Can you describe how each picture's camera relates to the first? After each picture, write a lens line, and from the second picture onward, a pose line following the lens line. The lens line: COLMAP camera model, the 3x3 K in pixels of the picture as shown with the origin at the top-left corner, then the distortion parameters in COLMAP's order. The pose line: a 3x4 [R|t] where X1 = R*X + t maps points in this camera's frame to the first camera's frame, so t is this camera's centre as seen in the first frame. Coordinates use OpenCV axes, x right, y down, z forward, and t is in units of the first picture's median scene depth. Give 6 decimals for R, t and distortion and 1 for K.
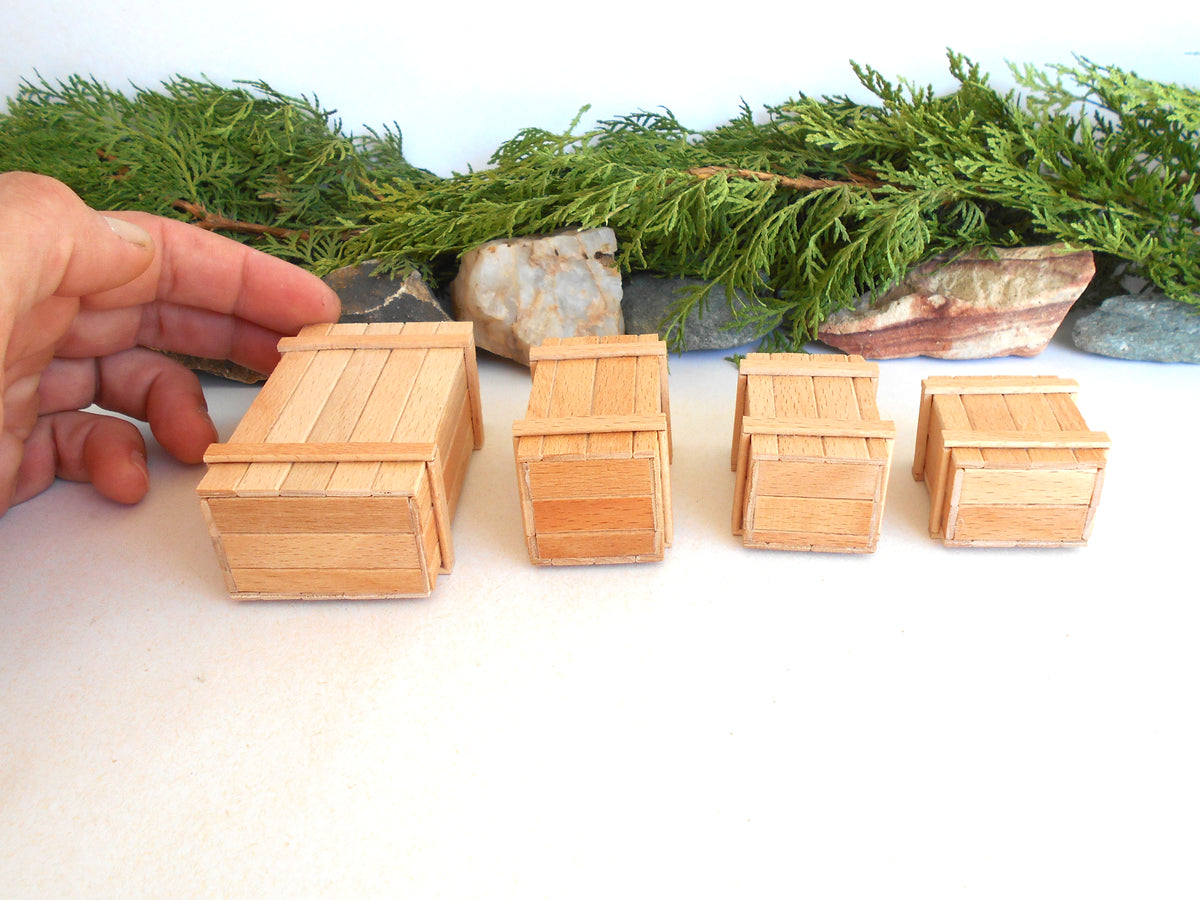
lens RADIAL K [[1036.8, 0, 606.5], [0, 1036.8, 442.2], [0, 0, 1]] dist [-0.025637, 0.026929]
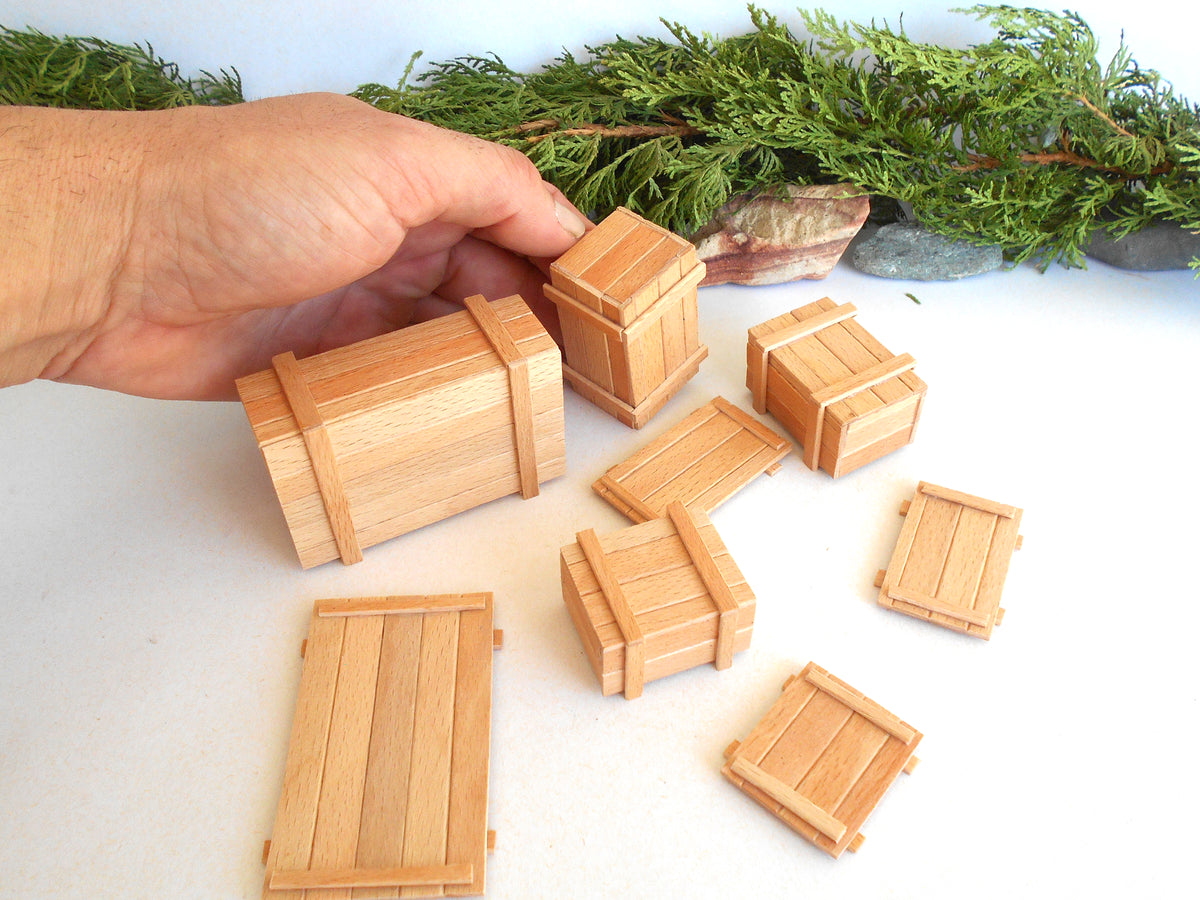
lens RADIAL K [[1047.0, 0, 610.9], [0, 1047.0, 437.9], [0, 0, 1]] dist [-0.019202, 0.020526]
pose [[0.987222, -0.073519, 0.141380, -0.006117], [0.040887, 0.974377, 0.221175, -0.182421], [-0.154018, -0.212568, 0.964932, -0.158557]]
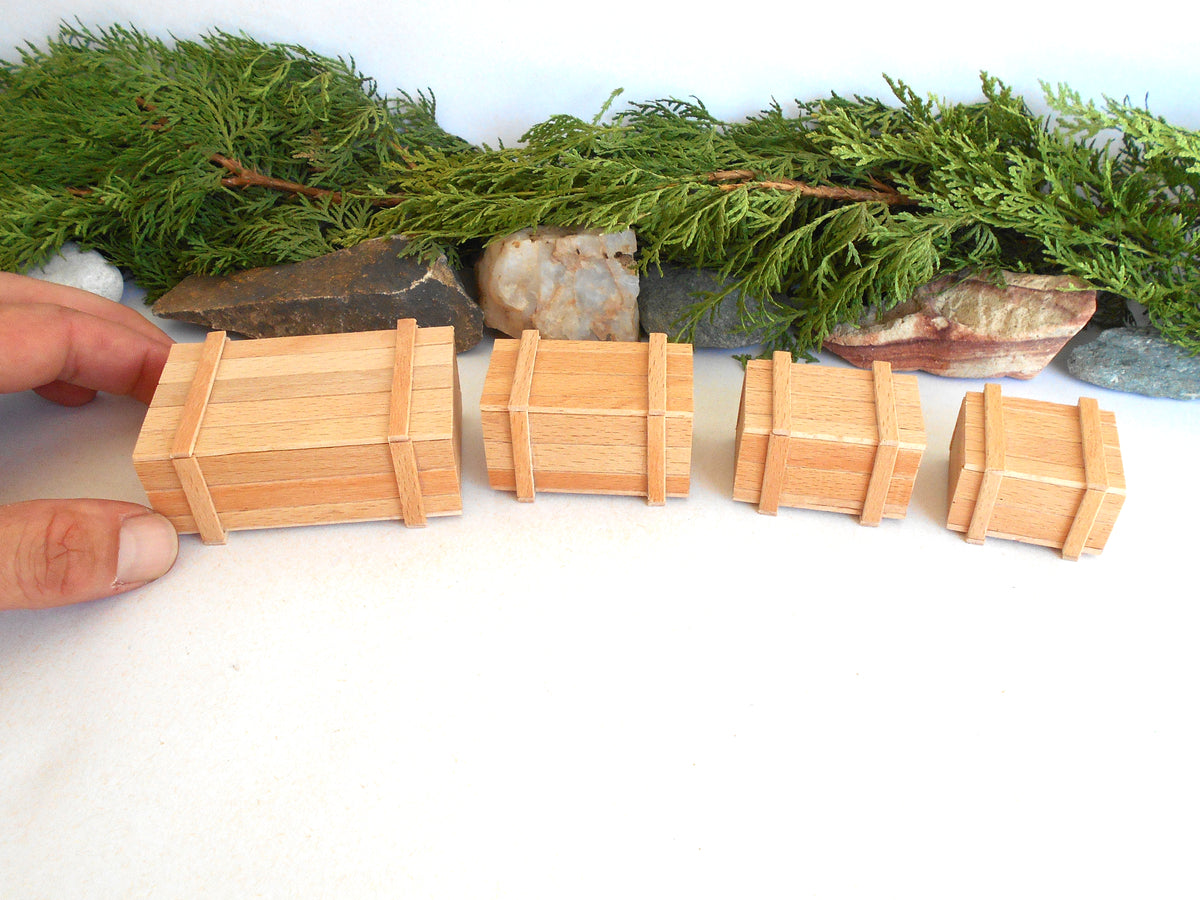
lens RADIAL K [[1036.8, 0, 605.7], [0, 1036.8, 447.8], [0, 0, 1]] dist [-0.025637, 0.026929]
pose [[0.997148, 0.074445, -0.012381, 0.006576], [-0.071575, 0.984911, 0.157567, -0.150745], [0.023924, -0.156232, 0.987431, -0.053021]]
